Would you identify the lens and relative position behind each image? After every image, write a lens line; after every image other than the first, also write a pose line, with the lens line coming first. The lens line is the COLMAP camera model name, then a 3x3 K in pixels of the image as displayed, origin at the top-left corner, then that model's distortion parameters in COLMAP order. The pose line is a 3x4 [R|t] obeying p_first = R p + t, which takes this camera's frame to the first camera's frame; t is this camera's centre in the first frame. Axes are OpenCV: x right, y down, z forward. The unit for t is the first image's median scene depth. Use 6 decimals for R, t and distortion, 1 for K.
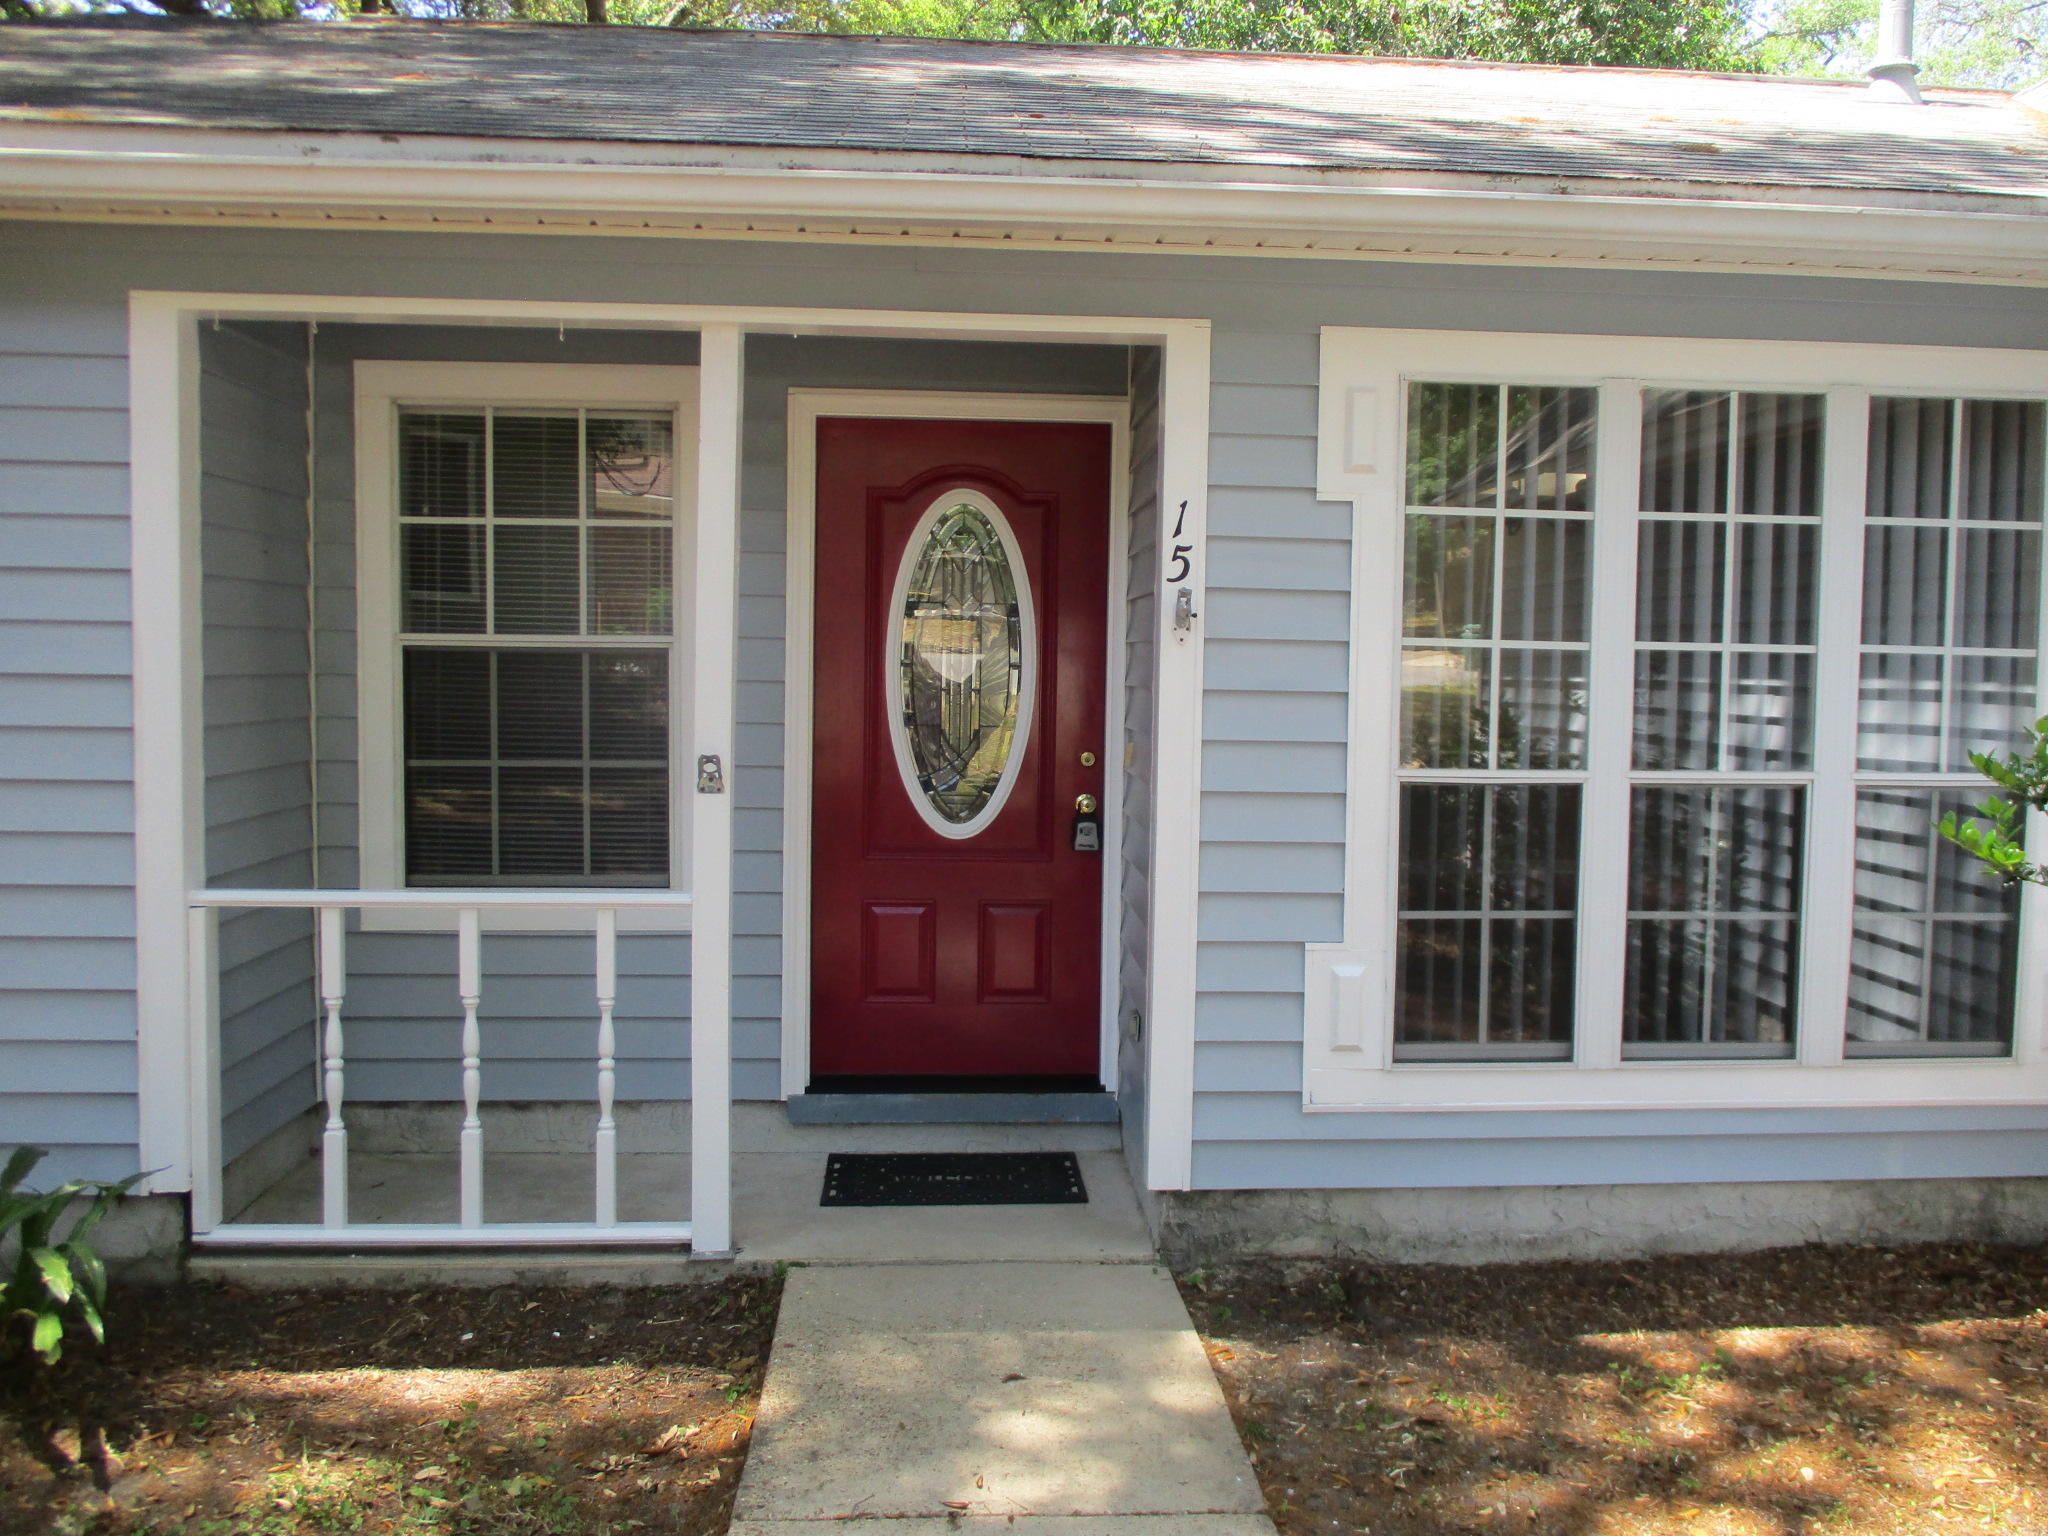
lens RADIAL K [[1774.3, 0, 1024.0], [0, 1774.3, 768.0], [0, 0, 1]] dist [-0.005962, -0.002977]
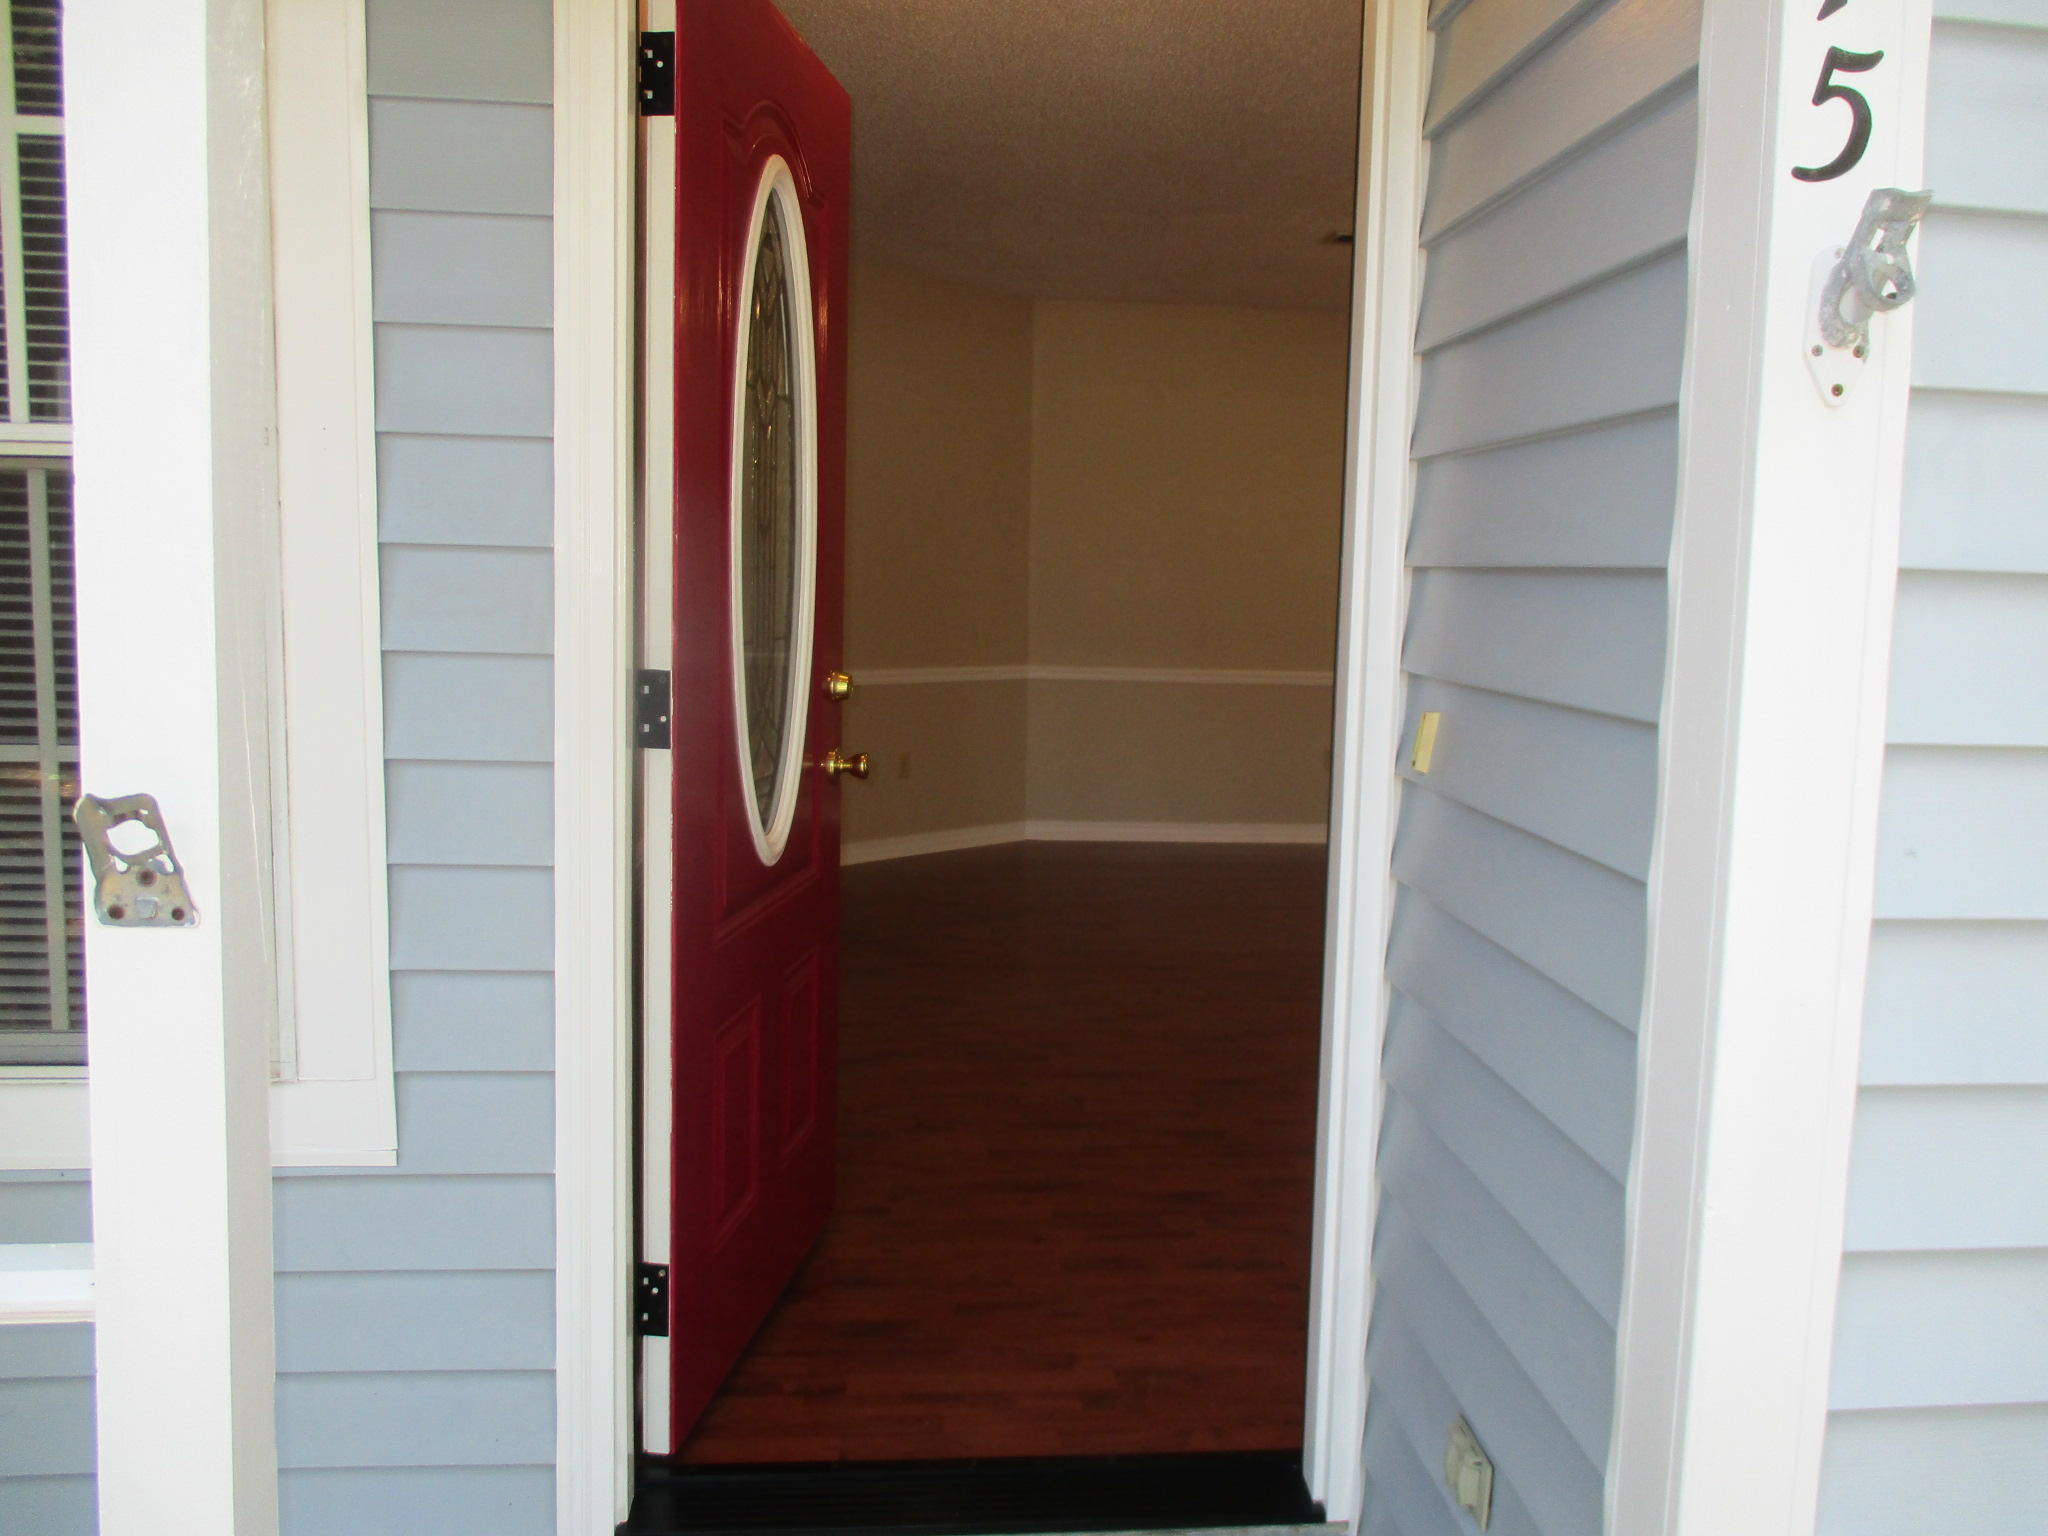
lens RADIAL K [[1774.3, 0, 1024.0], [0, 1774.3, 768.0], [0, 0, 1]] dist [-0.005962, -0.002977]
pose [[0.999764, 0.007393, 0.020429, -0.044857], [-0.008421, 0.998679, 0.050685, -0.025031], [-0.020028, -0.050845, 0.998506, 0.708243]]
